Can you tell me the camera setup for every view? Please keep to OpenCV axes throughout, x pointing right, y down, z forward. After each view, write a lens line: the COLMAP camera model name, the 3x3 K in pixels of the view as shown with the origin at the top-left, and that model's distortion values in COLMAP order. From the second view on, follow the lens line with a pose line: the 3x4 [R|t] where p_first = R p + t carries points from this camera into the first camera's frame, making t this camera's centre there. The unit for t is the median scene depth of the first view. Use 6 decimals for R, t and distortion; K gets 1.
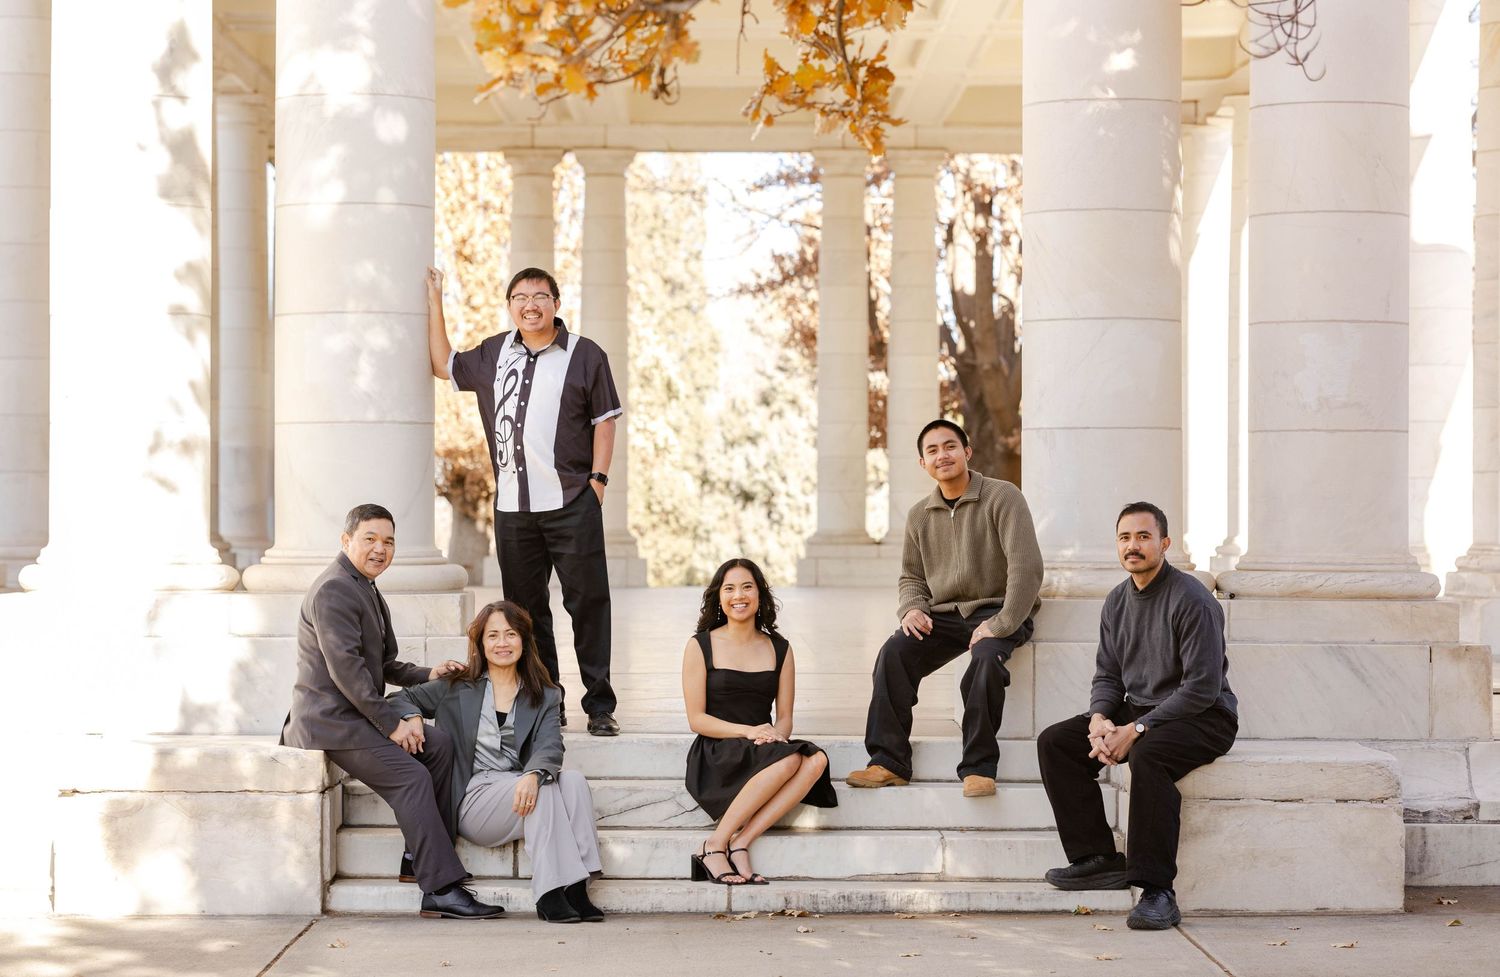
lens RADIAL K [[3731.3, 0, 750.0], [0, 3731.3, 488.5], [0, 0, 1]] dist [-0.015009, -0.043591]
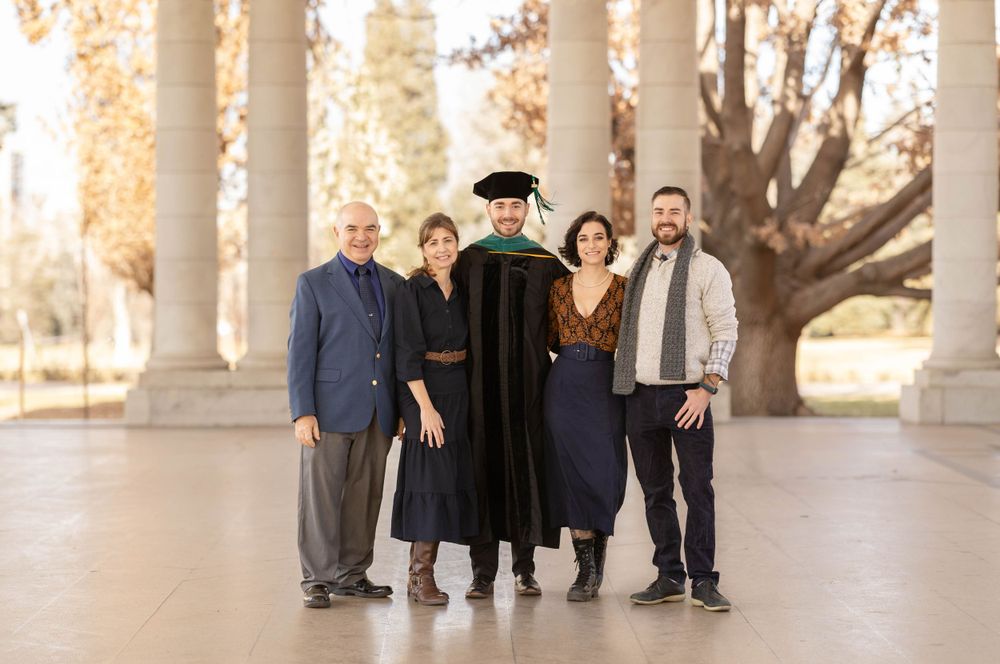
lens RADIAL K [[2548.8, 0, 500.0], [0, 2548.8, 332.0], [0, 0, 1]] dist [-0.000726, 0.158890]
pose [[0.999956, -0.003218, 0.008763, 0.003107], [0.002930, 0.999460, 0.032714, -0.010520], [-0.008864, -0.032687, 0.999426, 0.457791]]
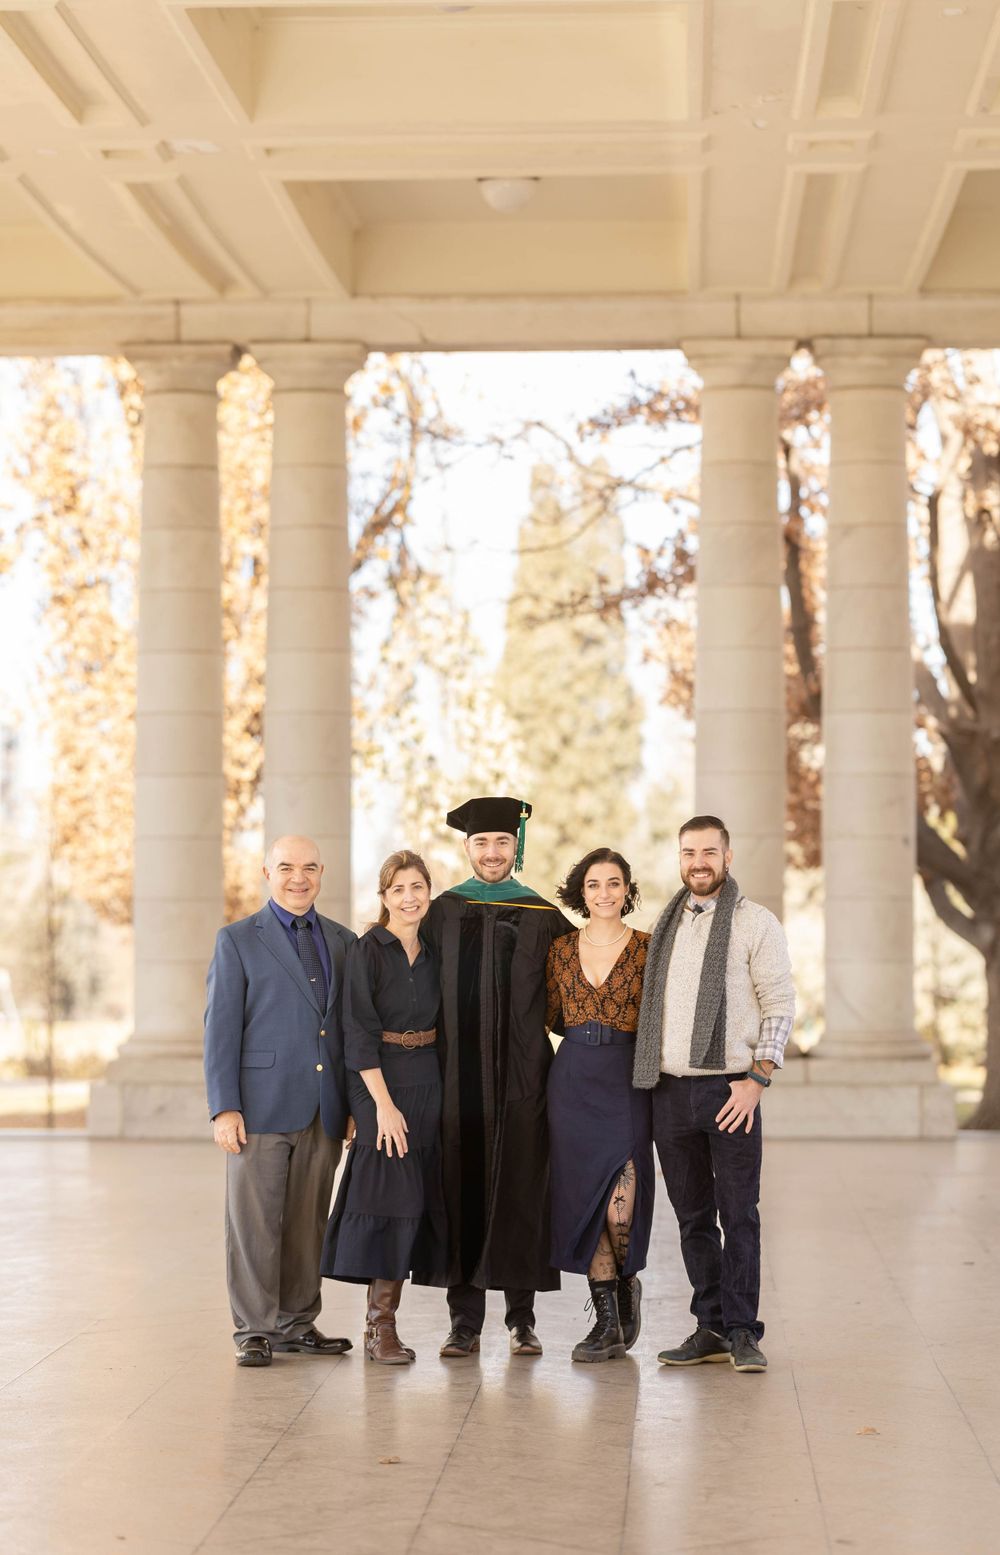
lens RADIAL K [[3974.6, 0, 500.0], [0, 3974.6, 777.5], [0, 0, 1]] dist [-0.039372, -0.099497]
pose [[0.998467, -0.003175, -0.055267, 0.021968], [0.001836, 0.999704, -0.024254, -0.012171], [0.055328, 0.024115, 0.998177, 0.412306]]
